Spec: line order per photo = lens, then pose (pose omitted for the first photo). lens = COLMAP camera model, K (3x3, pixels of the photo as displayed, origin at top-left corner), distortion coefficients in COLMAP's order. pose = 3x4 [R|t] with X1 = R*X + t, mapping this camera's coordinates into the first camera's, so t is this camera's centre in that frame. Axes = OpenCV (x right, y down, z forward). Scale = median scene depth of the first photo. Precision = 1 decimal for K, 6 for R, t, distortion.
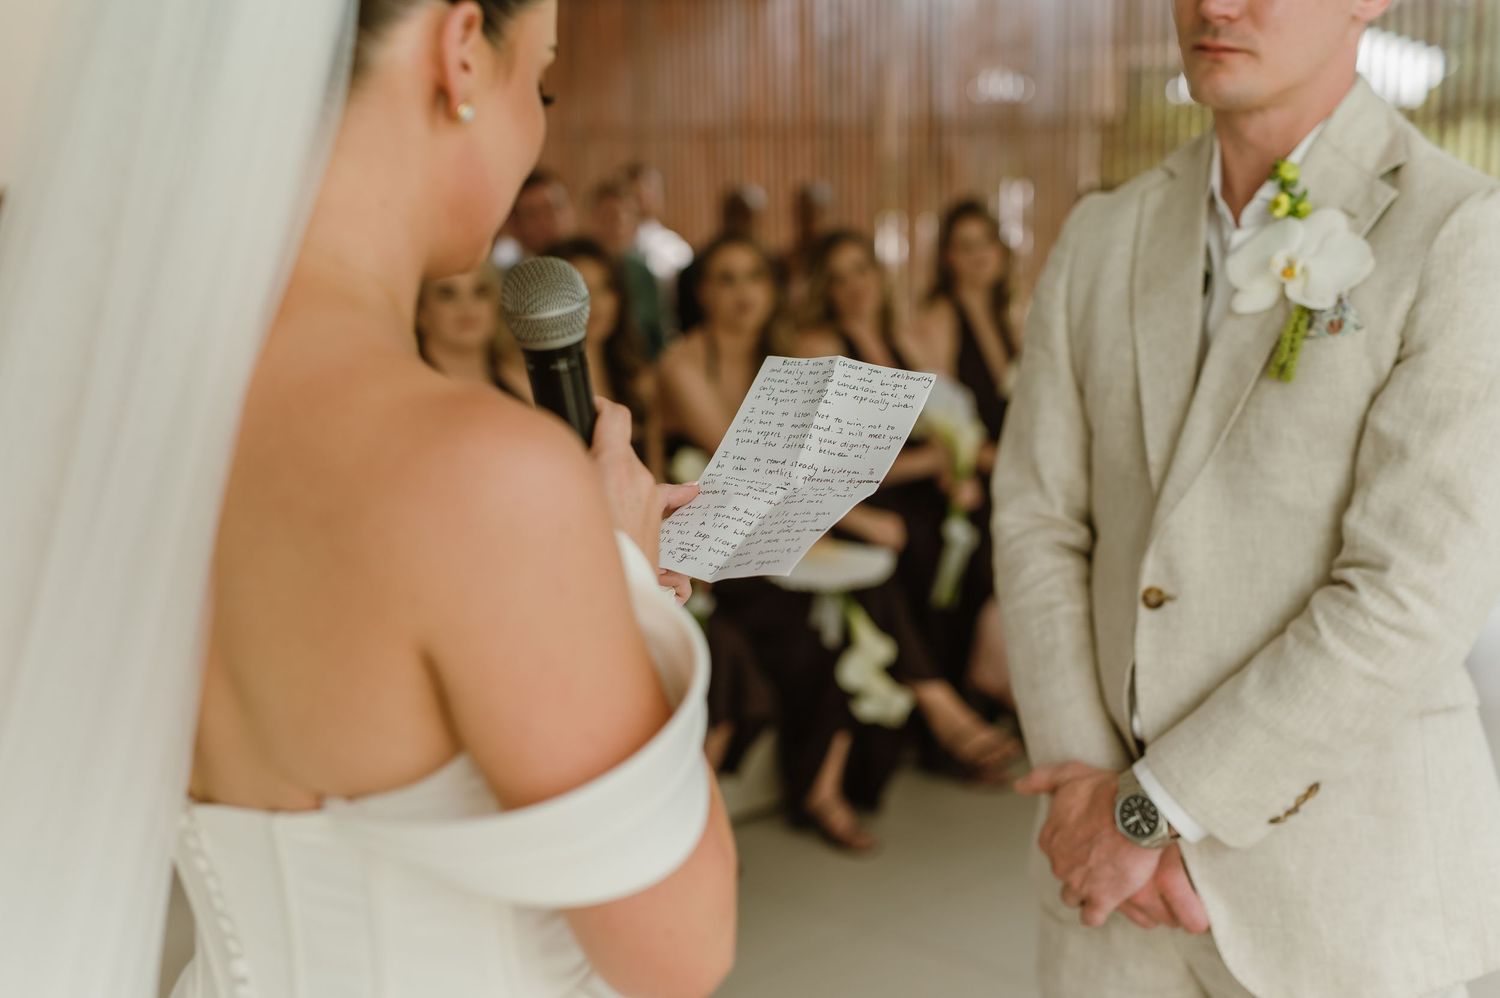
lens RADIAL K [[2042.1, 0, 750.0], [0, 2042.1, 499.0], [0, 0, 1]] dist [-0.006425, 0.055177]
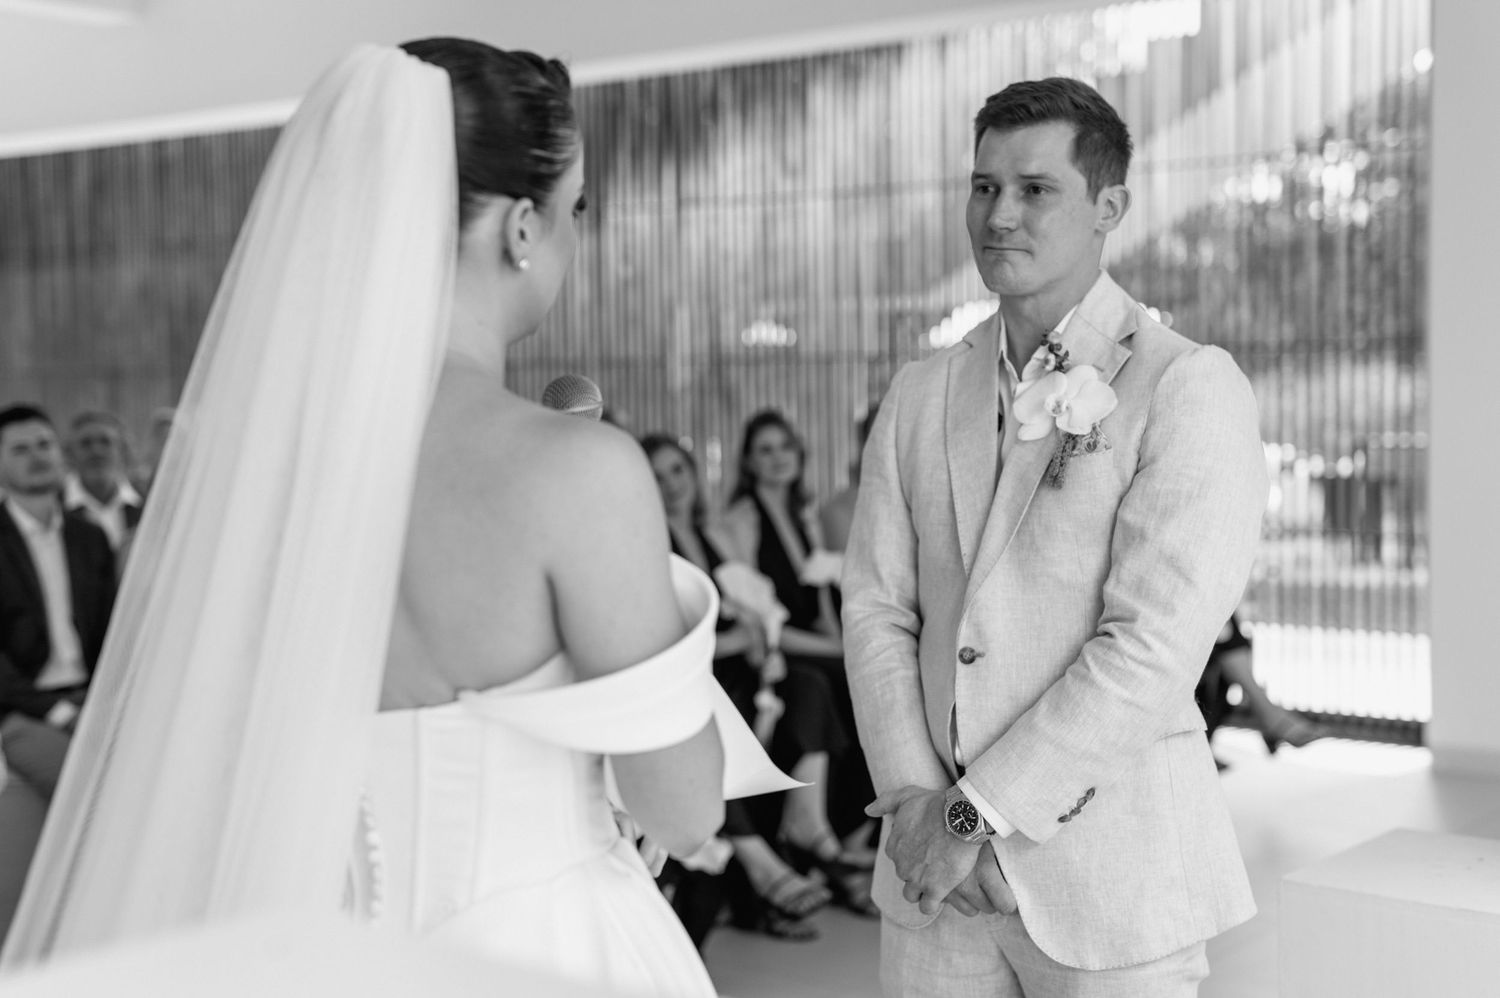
lens RADIAL K [[2042.1, 0, 750.0], [0, 2042.1, 499.0], [0, 0, 1]] dist [-0.006425, 0.055177]
pose [[0.994402, -0.007545, 0.105397, -0.086260], [0.019733, 0.993161, -0.115075, 0.100152], [-0.103808, 0.116511, 0.987750, -0.324920]]
